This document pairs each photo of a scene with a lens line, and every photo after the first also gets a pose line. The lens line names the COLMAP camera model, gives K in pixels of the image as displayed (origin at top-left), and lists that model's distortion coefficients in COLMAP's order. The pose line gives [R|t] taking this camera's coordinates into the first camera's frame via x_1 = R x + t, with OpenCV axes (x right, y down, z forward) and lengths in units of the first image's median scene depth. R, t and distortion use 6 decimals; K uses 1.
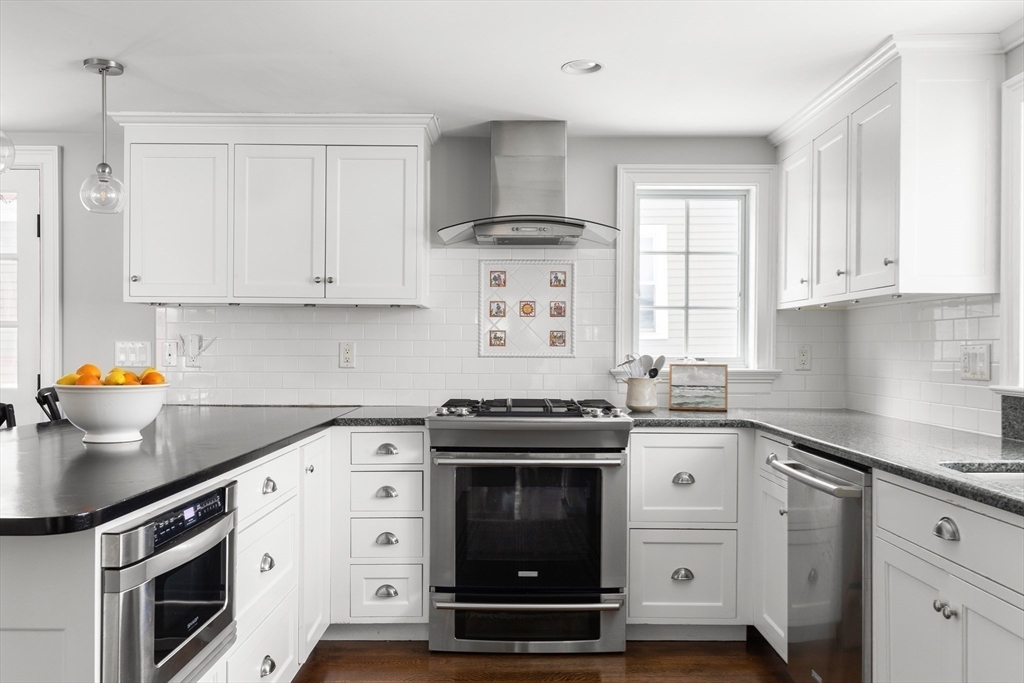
lens RADIAL K [[800.3, 0, 512.0], [0, 800.3, 341.5], [0, 0, 1]] dist [-0.000357, -0.000076]
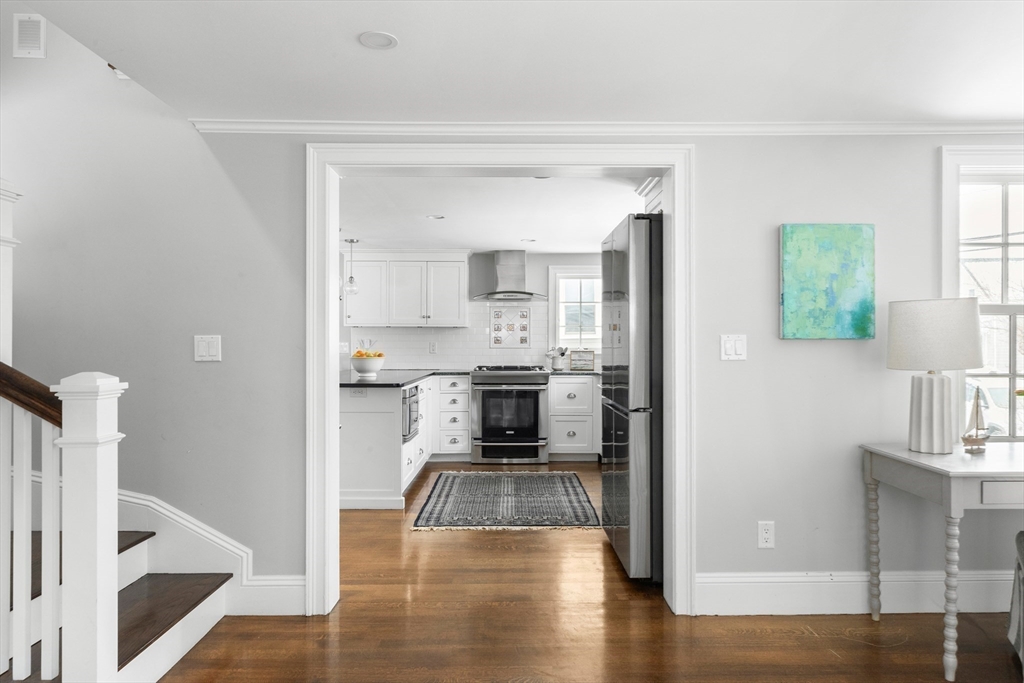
lens RADIAL K [[670.5, 0, 512.0], [0, 670.5, 341.5], [0, 0, 1]] dist [-0.005555, -0.003261]
pose [[0.999985, -0.005548, -0.000101, 0.026067], [0.005548, 0.999980, 0.003159, -0.006878], [0.000084, -0.003159, 0.999995, -1.059694]]
